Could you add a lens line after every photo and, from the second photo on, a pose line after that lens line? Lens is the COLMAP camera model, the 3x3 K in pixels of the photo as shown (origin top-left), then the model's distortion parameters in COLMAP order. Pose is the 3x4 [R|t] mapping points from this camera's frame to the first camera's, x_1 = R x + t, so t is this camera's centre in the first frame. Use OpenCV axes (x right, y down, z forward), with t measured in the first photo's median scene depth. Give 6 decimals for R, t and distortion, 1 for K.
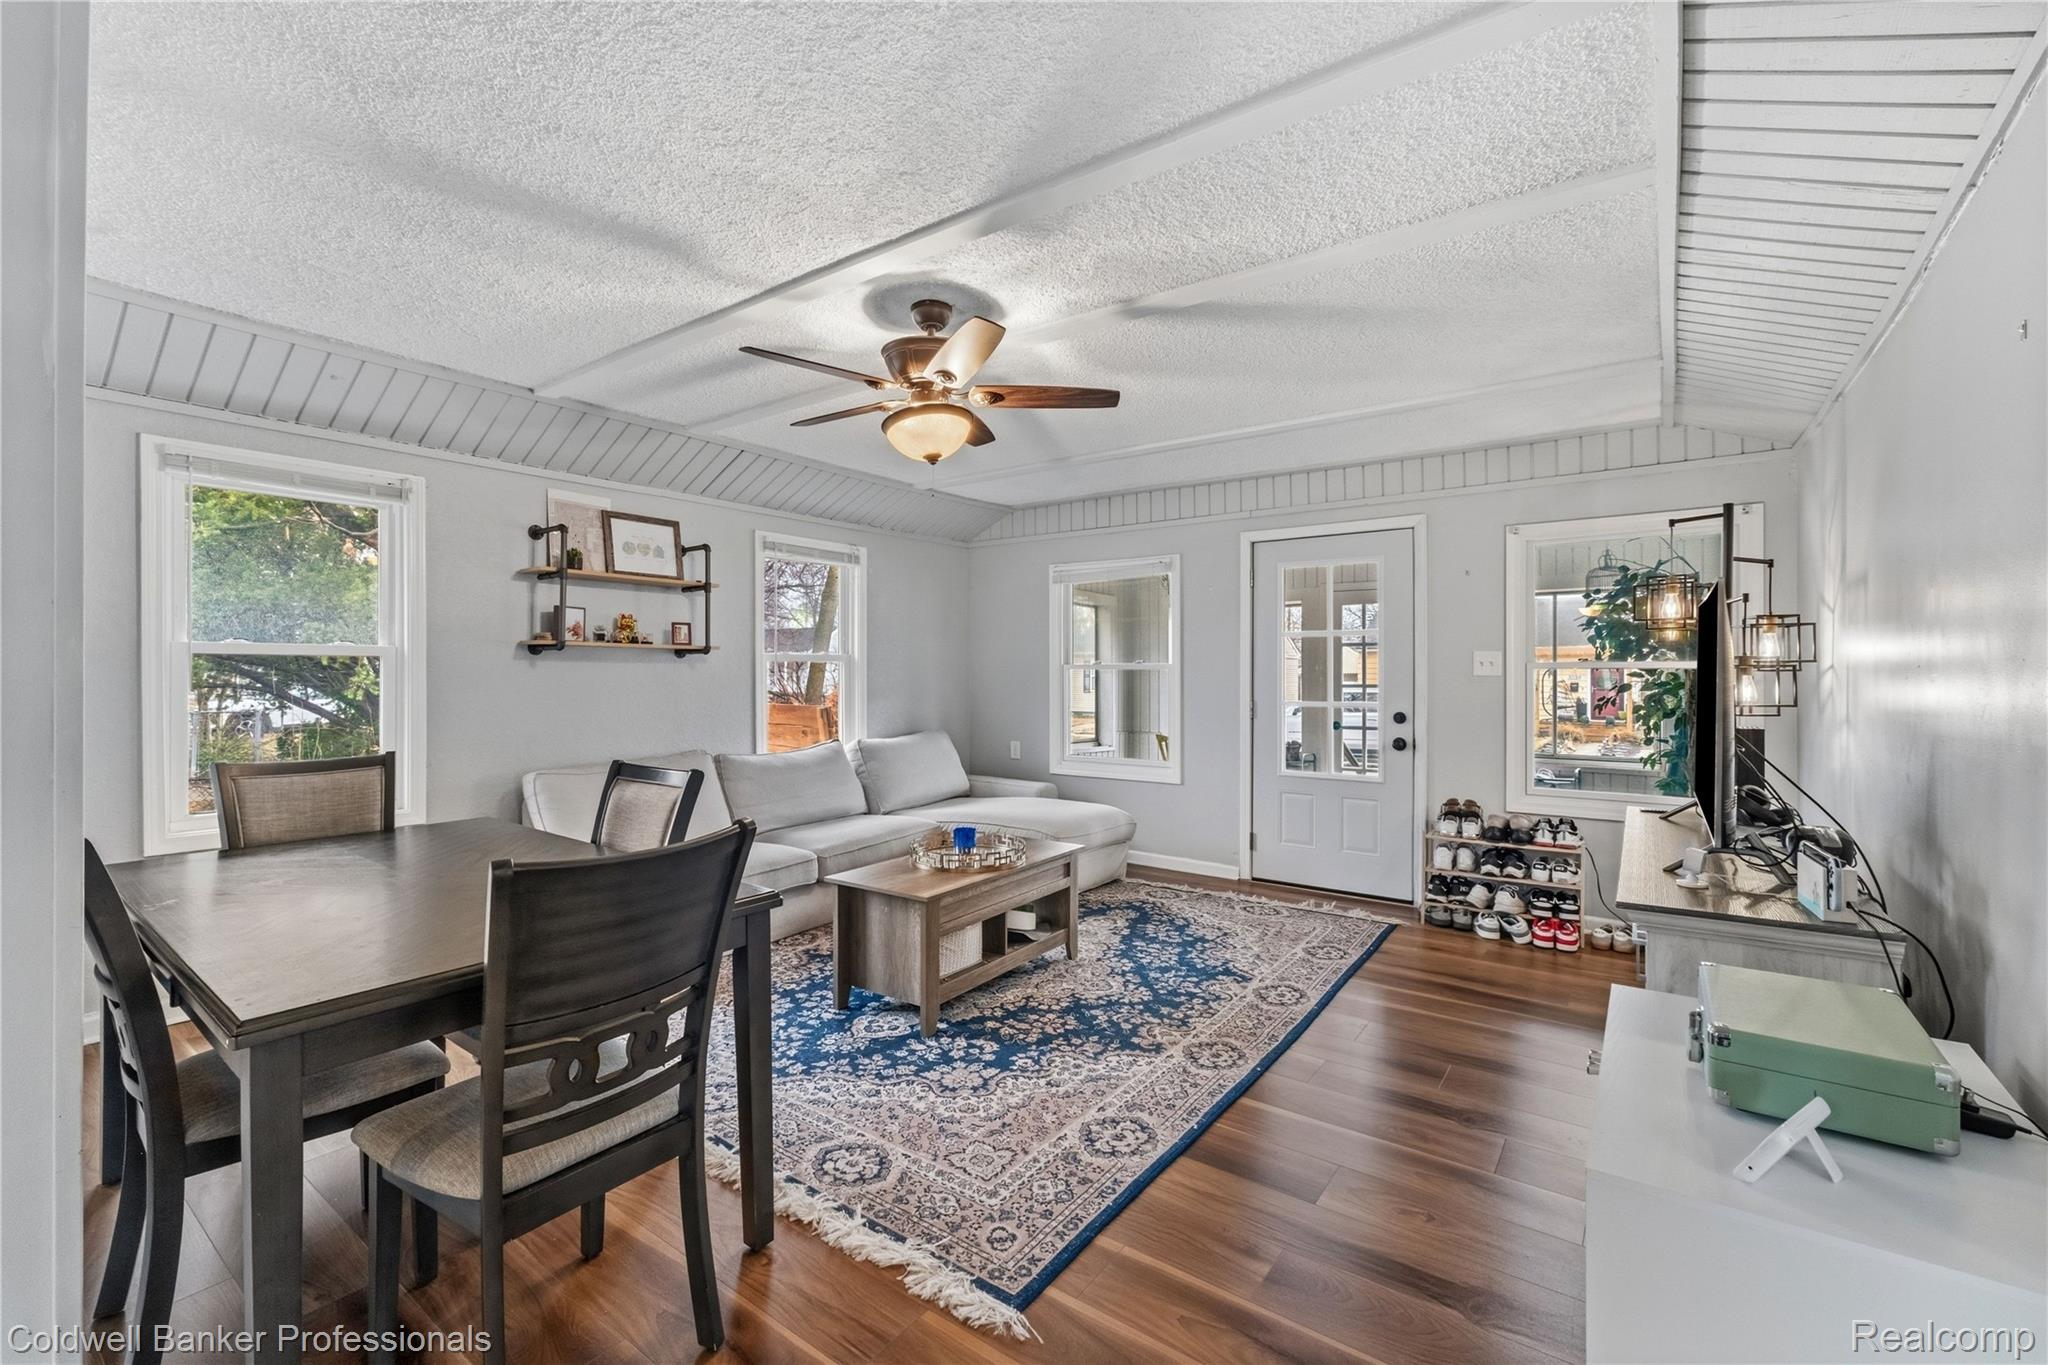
lens RADIAL K [[869.7, 0, 1024.0], [0, 869.7, 682.5], [0, 0, 1]] dist [-0.000236, -0.000044]
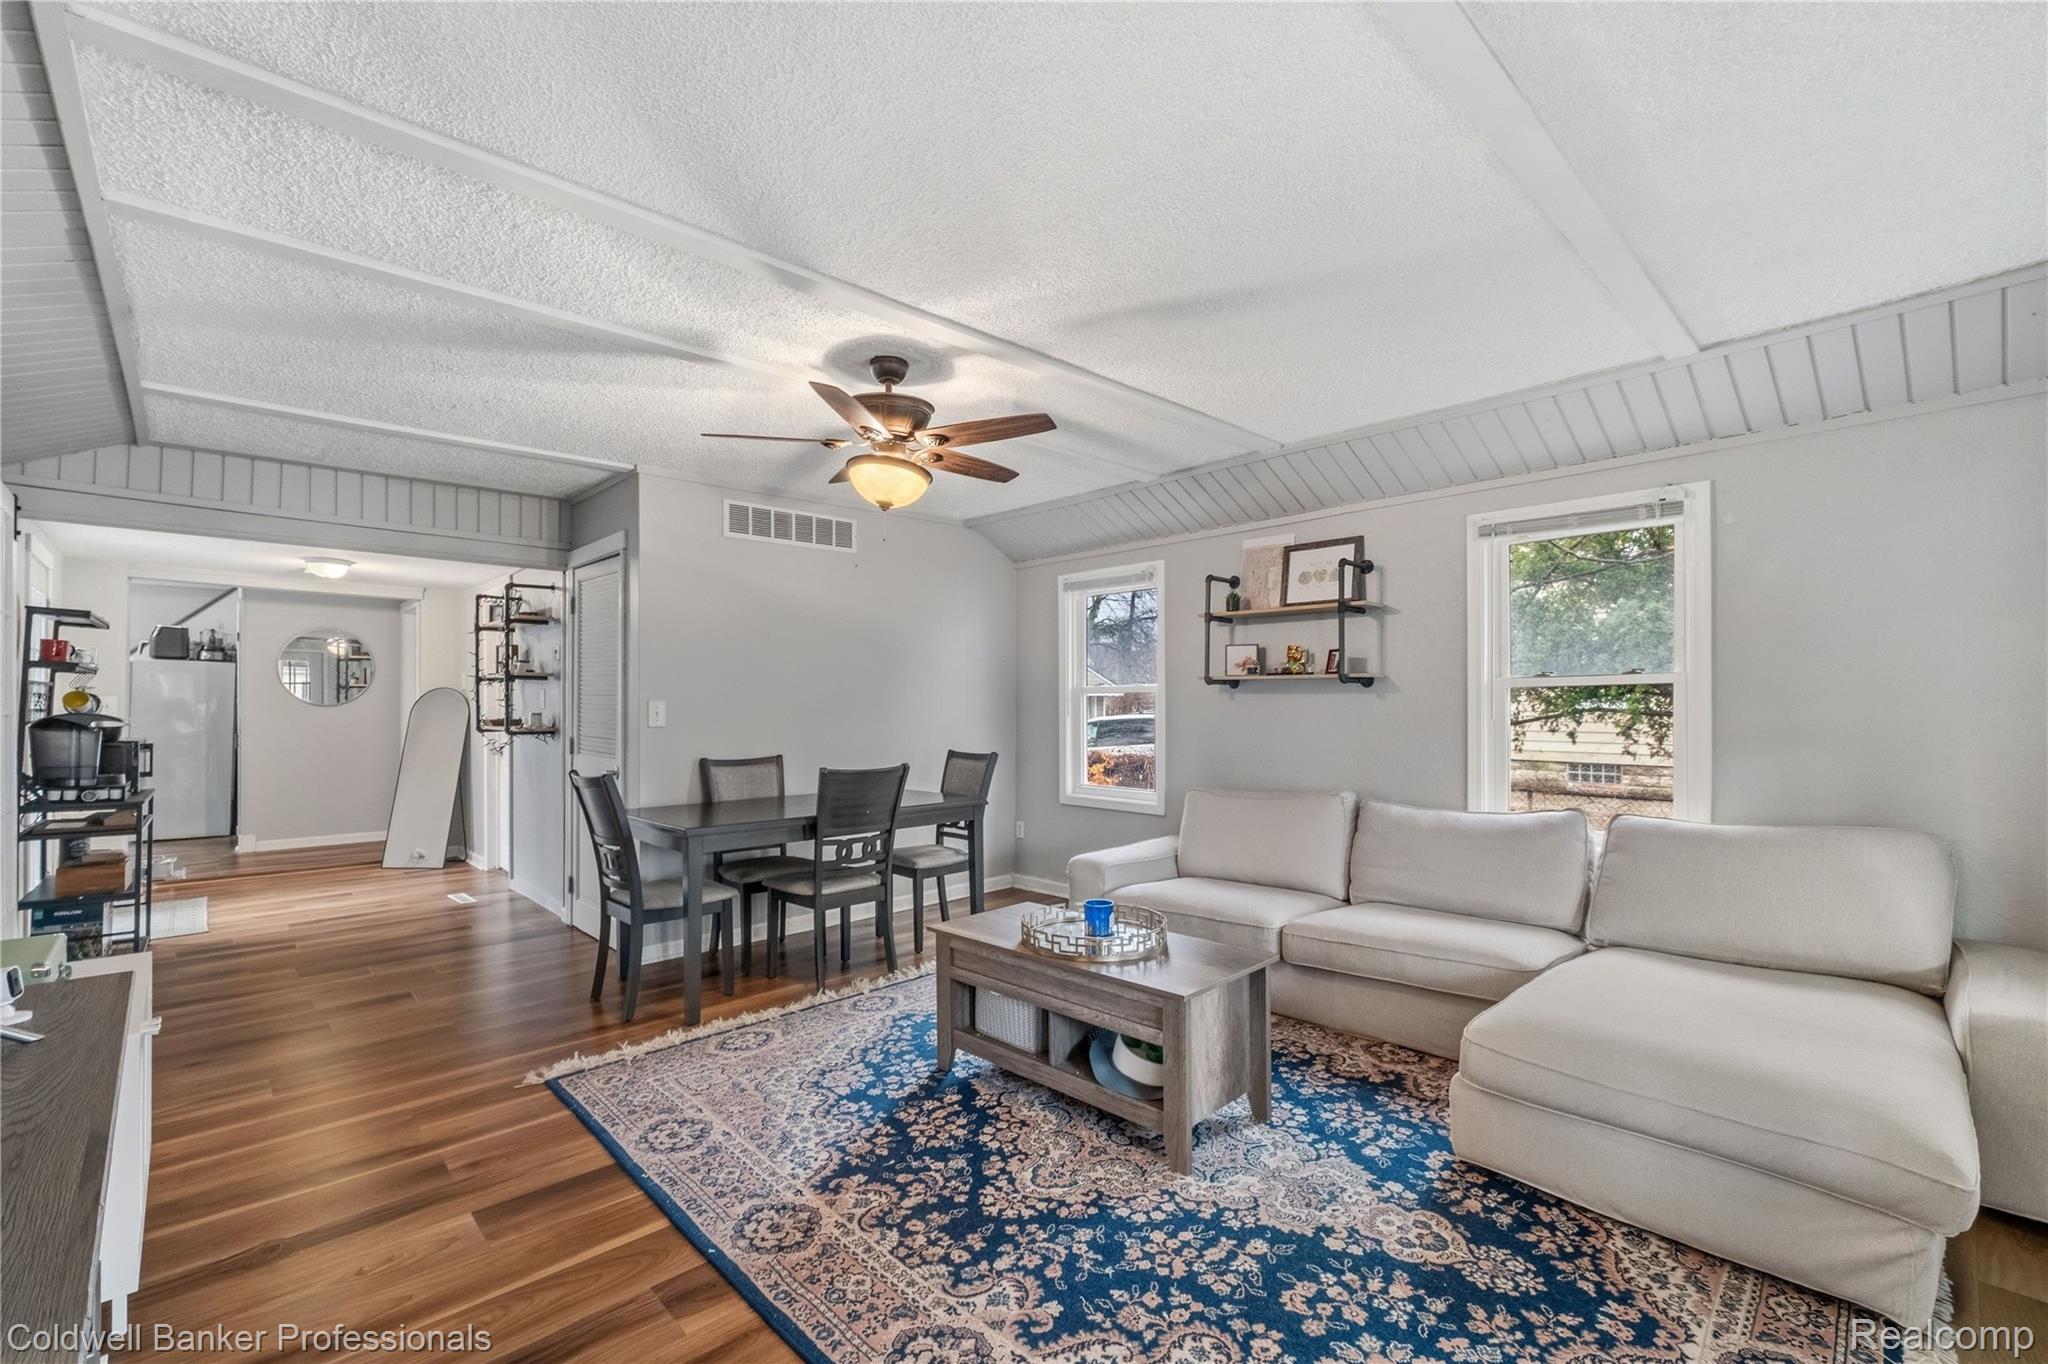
lens RADIAL K [[884.8, 0, 1023.5], [0, 884.8, 702.7], [0, 0, 1]] dist [-0.000555, -0.000043]
pose [[-0.182808, -0.001868, -0.983147, 0.781367], [-0.006471, 0.999979, -0.000697, -0.012287], [0.983127, 0.006234, -0.182816, 1.142351]]
